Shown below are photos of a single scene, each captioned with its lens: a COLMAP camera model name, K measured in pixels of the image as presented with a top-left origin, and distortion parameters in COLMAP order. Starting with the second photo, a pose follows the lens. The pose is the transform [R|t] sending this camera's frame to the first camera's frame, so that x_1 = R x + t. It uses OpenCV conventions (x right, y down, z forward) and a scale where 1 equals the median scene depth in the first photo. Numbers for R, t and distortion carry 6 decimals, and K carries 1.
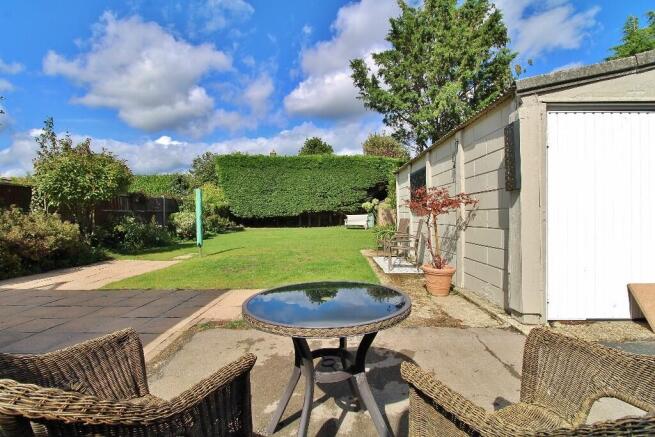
lens RADIAL K [[307.9, 0, 330.0], [0, 307.9, 218.1], [0, 0, 1]] dist [-0.009589, -0.004470]
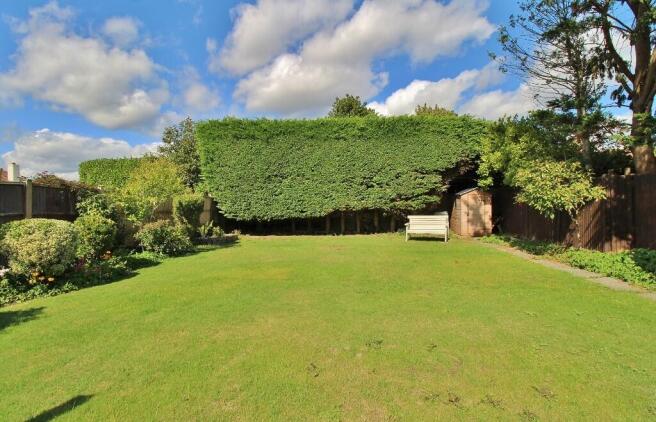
lens RADIAL K [[307.3, 0, 327.4], [0, 307.3, 208.0], [0, 0, 1]] dist [-0.006449, -0.000820]
pose [[0.996806, -0.004833, -0.079709, -0.050414], [0.003446, 0.999841, -0.017523, -0.014458], [0.079781, 0.017193, 0.996664, 0.396155]]
